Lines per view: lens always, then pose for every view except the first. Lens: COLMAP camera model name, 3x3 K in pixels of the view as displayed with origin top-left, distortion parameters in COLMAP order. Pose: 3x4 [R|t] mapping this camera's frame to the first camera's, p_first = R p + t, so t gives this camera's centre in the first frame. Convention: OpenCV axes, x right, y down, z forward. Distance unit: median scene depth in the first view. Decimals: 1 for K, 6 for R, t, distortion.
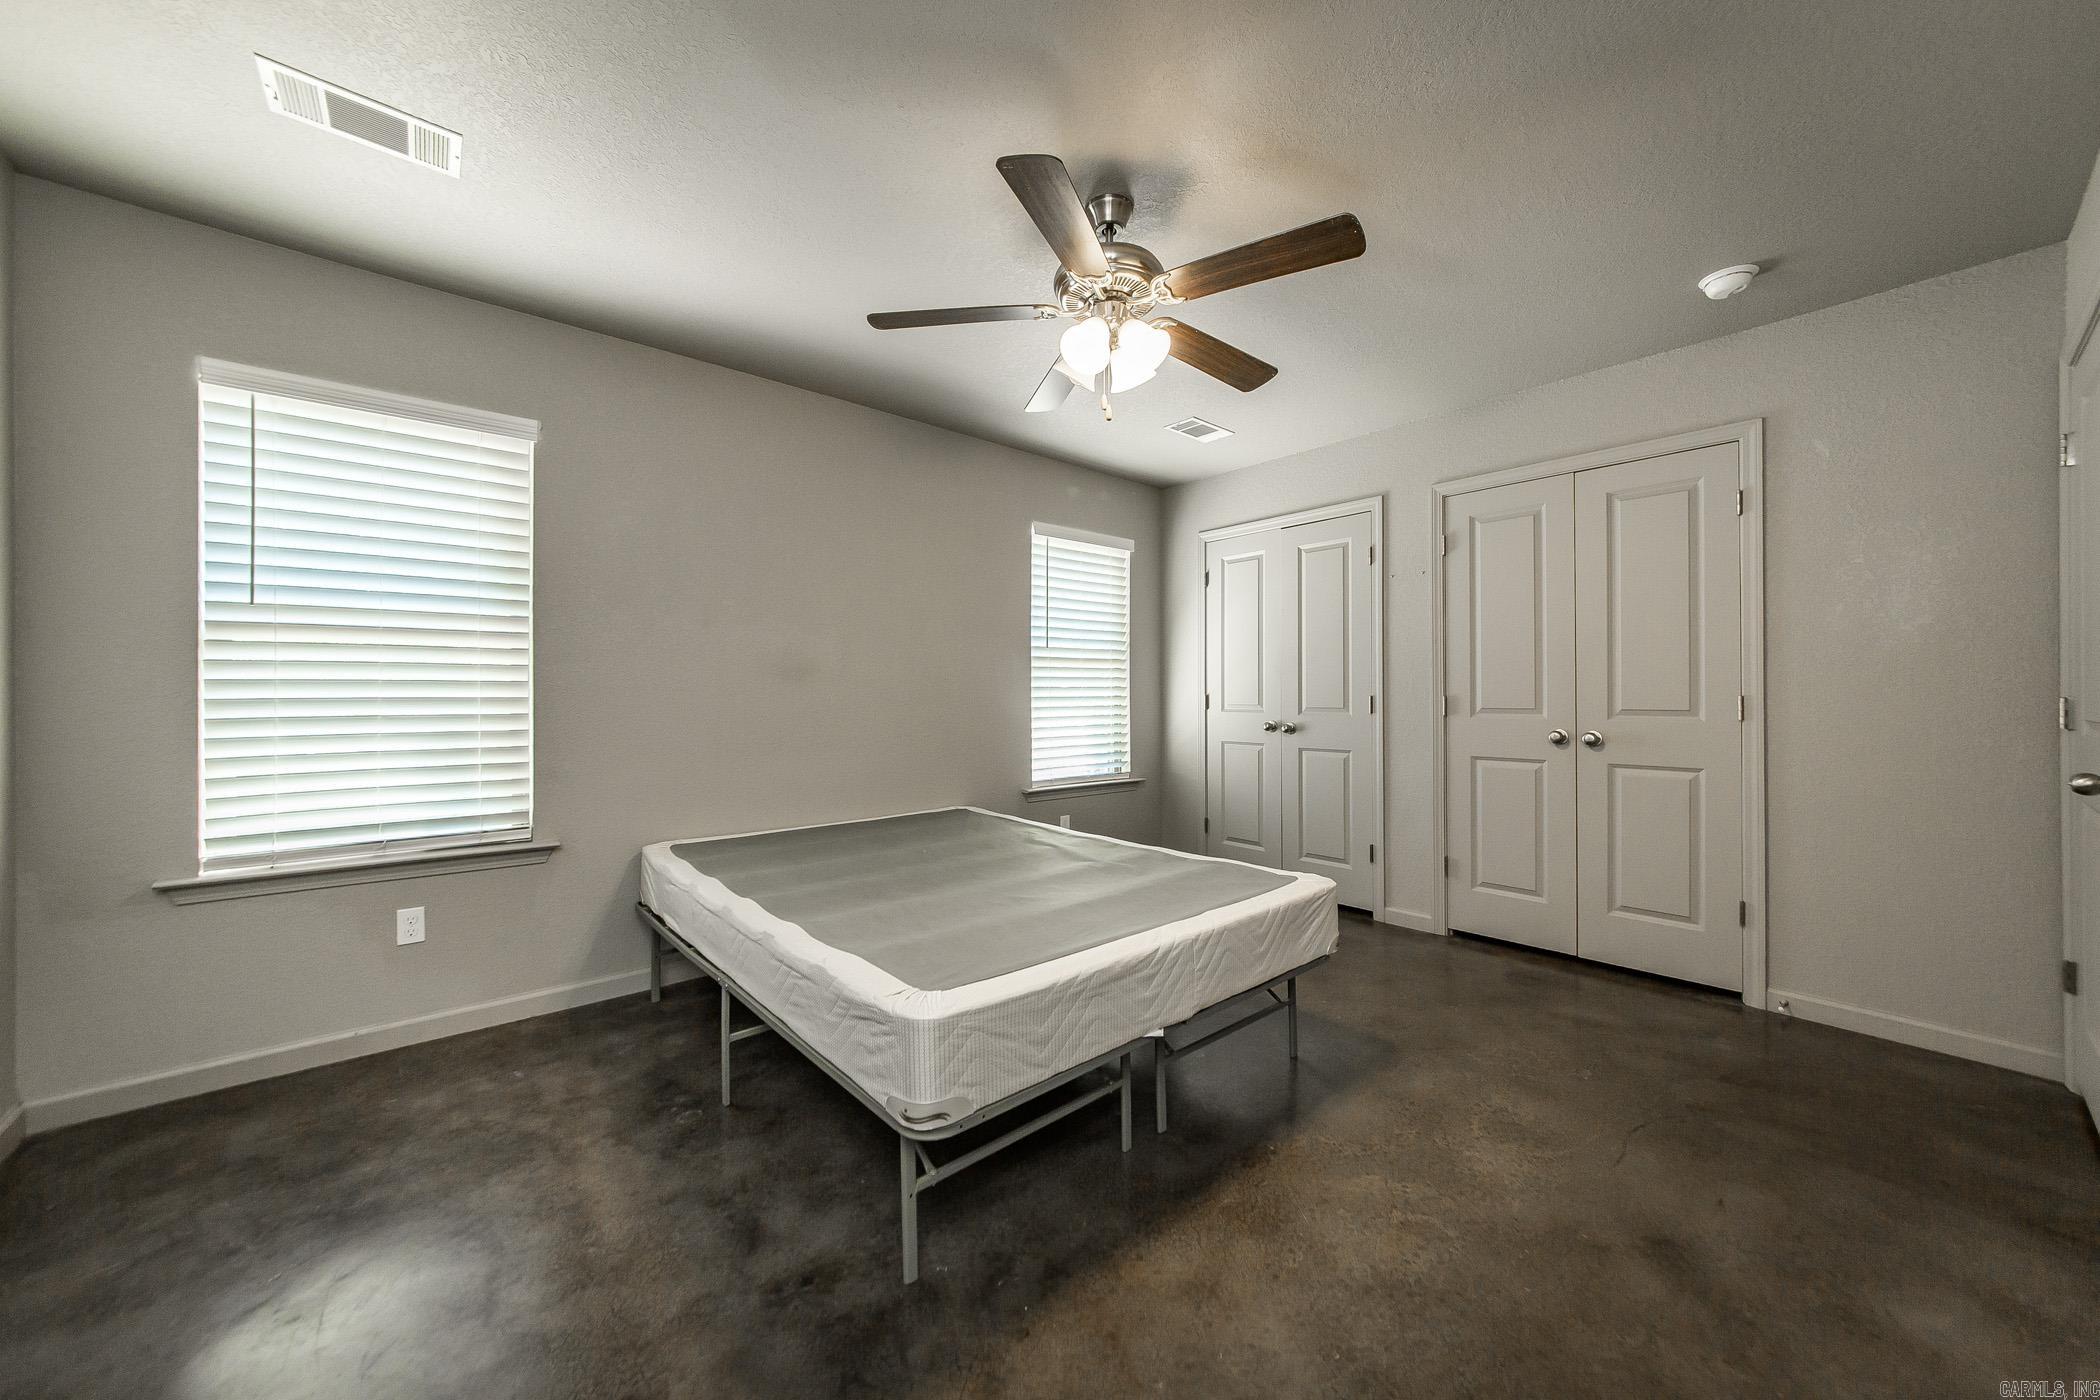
lens RADIAL K [[756.9, 0, 1050.2], [0, 756.9, 699.5], [0, 0, 1]] dist [-0.002561, 0.000330]
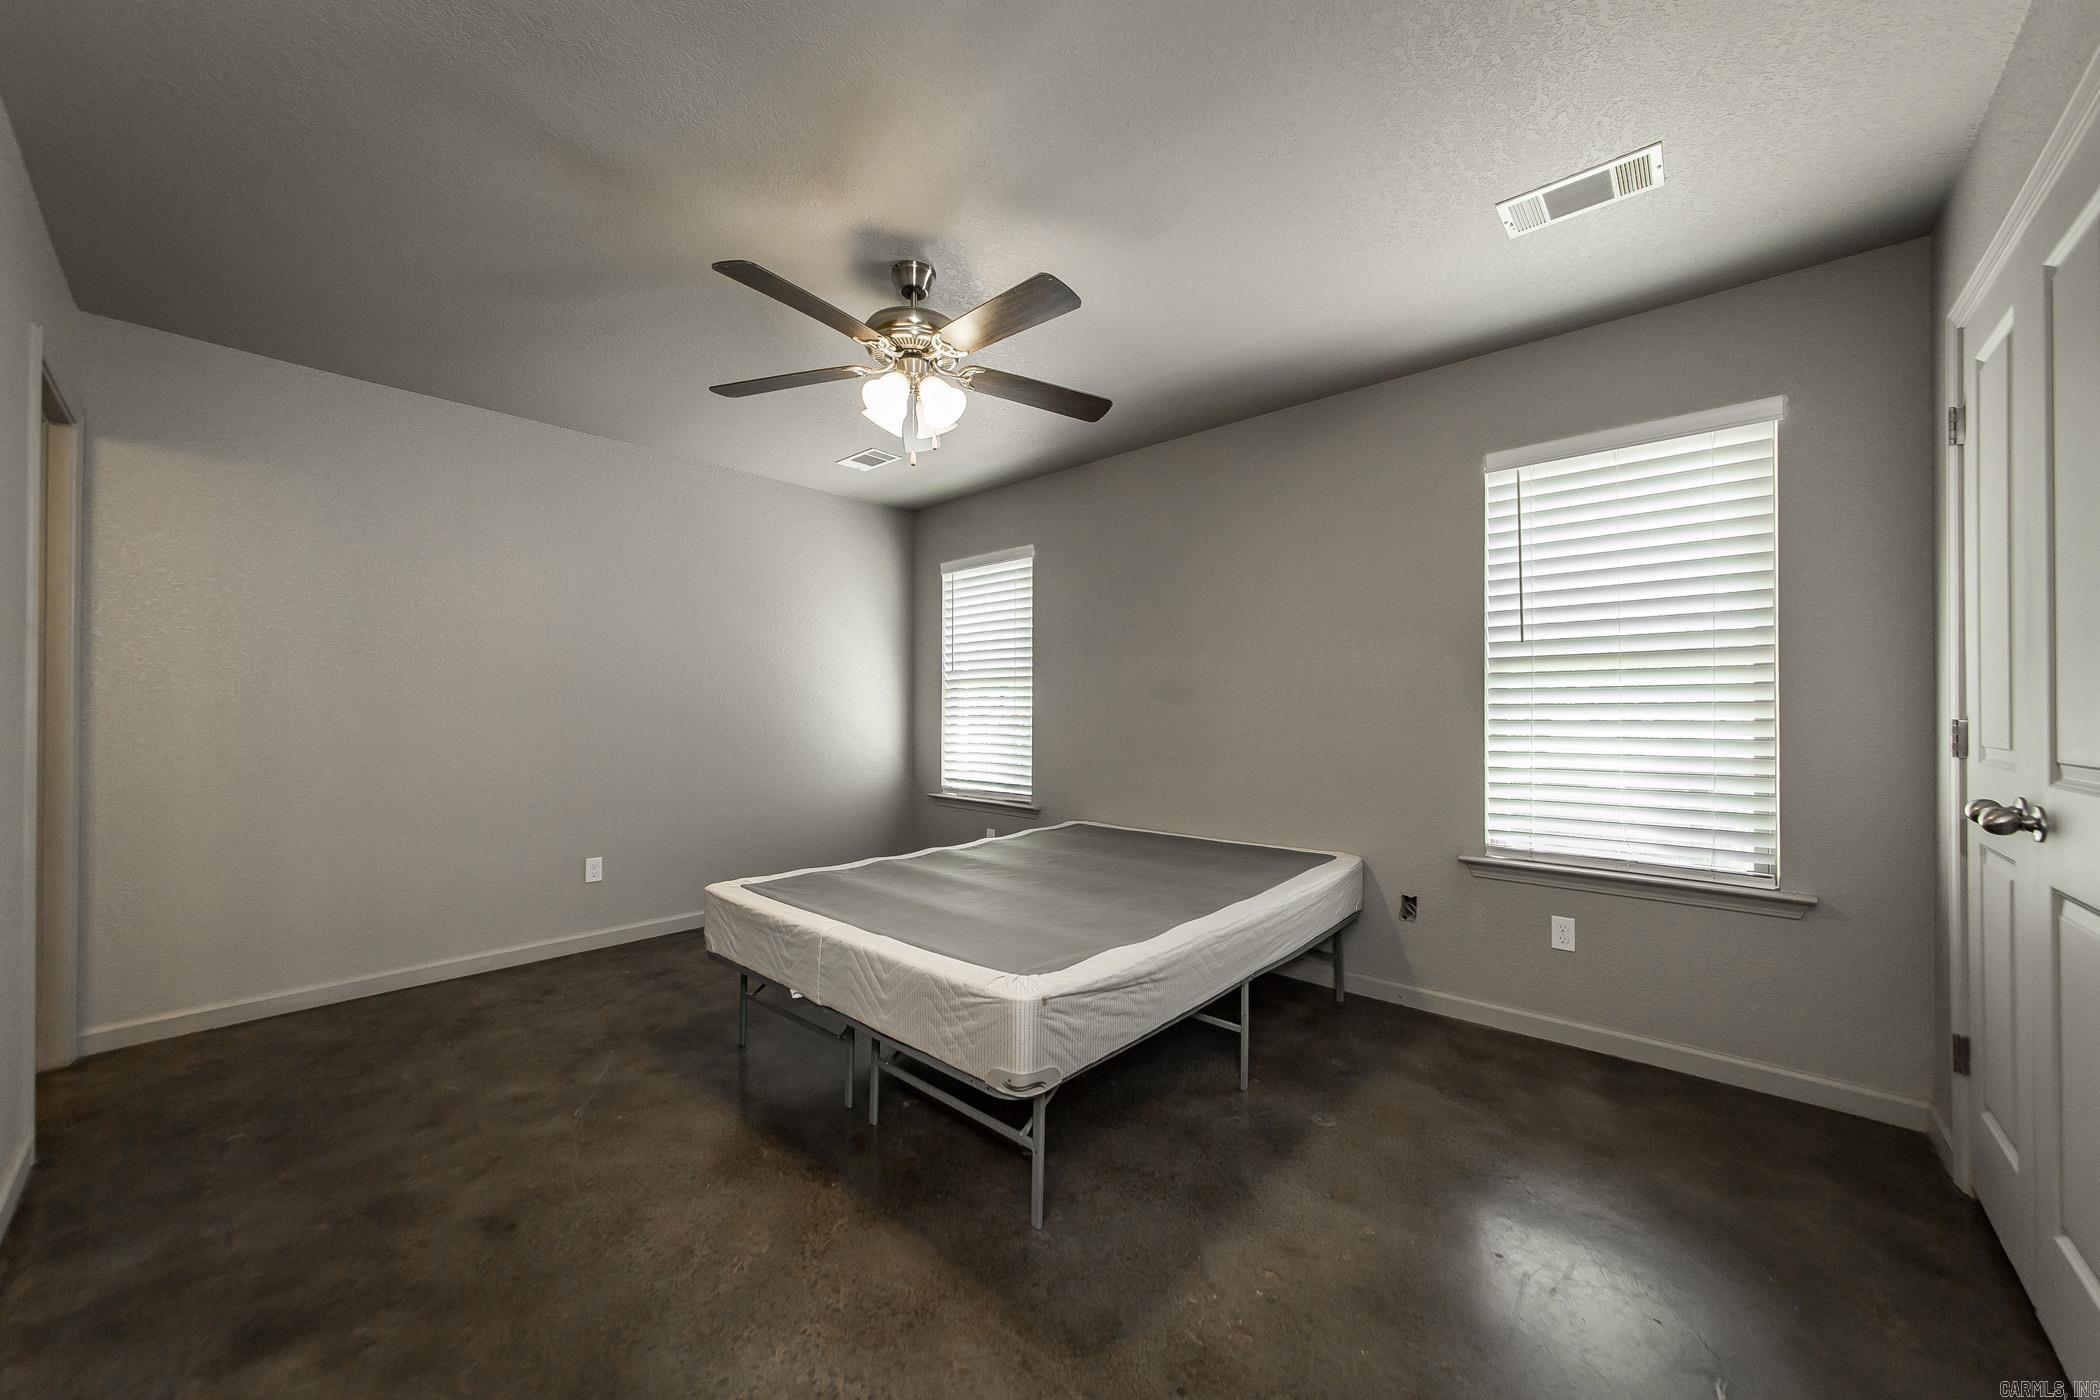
lens RADIAL K [[756.9, 0, 1015.7], [0, 756.9, 704.8], [0, 0, 1]] dist [-0.002561, 0.000330]
pose [[0.096348, -0.011628, -0.995280, 0.658344], [-0.010727, 0.999862, -0.012719, -0.003675], [0.995290, 0.011902, 0.096210, 0.581267]]
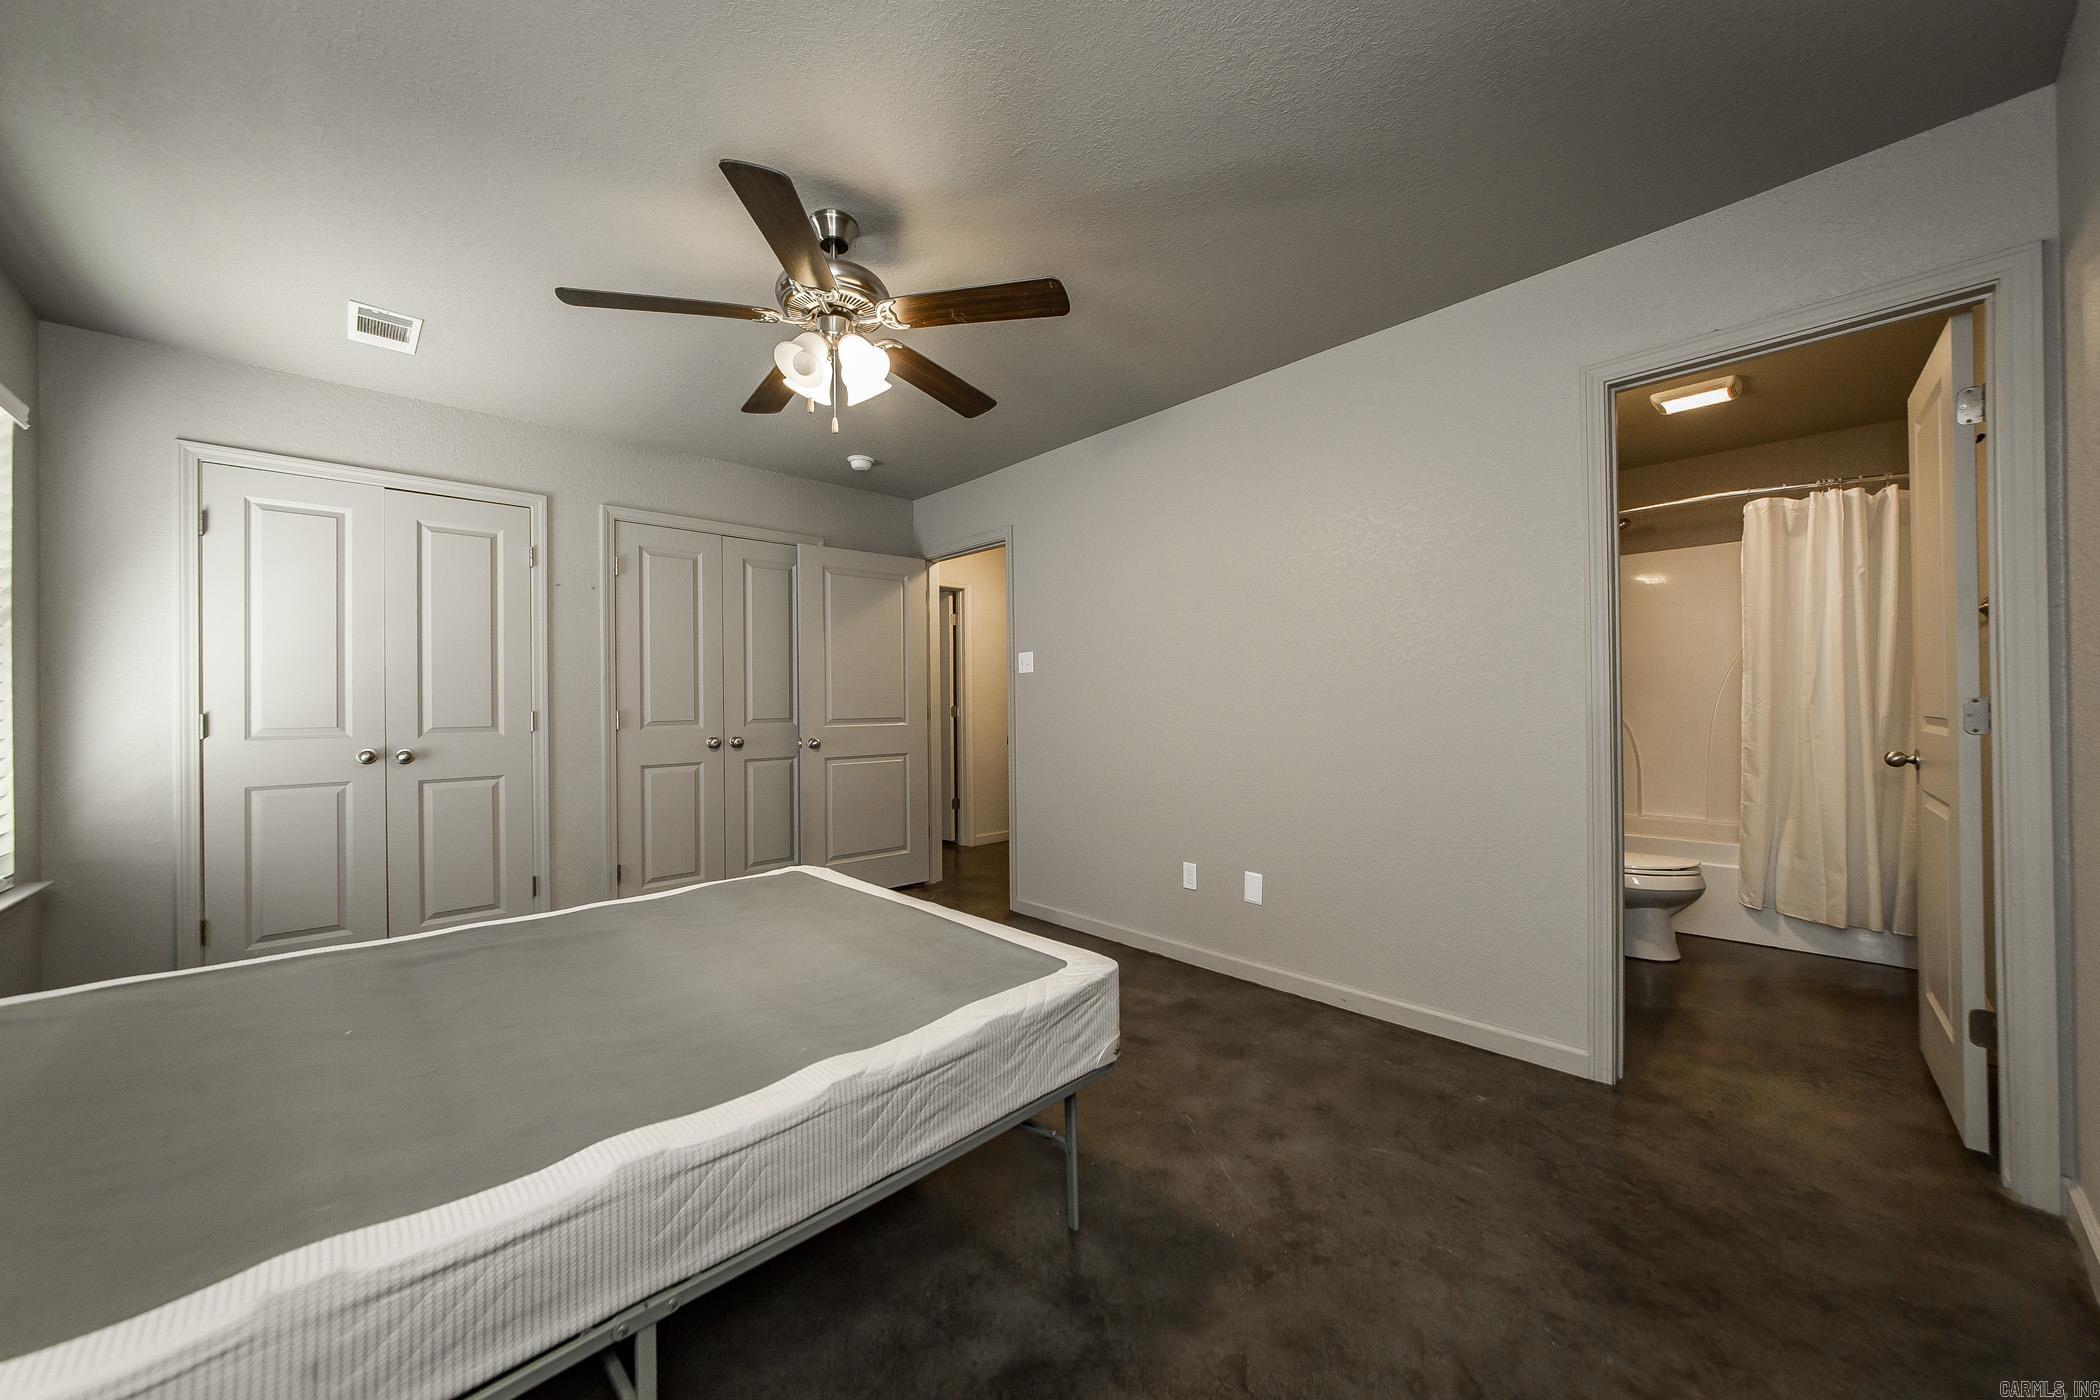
lens RADIAL K [[756.9, 0, 1058.1], [0, 756.9, 704.7], [0, 0, 1]] dist [-0.002561, 0.000330]
pose [[-0.061804, -0.000353, 0.998088, -0.521138], [0.017059, 0.999853, 0.001410, -0.003984], [-0.997943, 0.017114, -0.061789, 0.431096]]
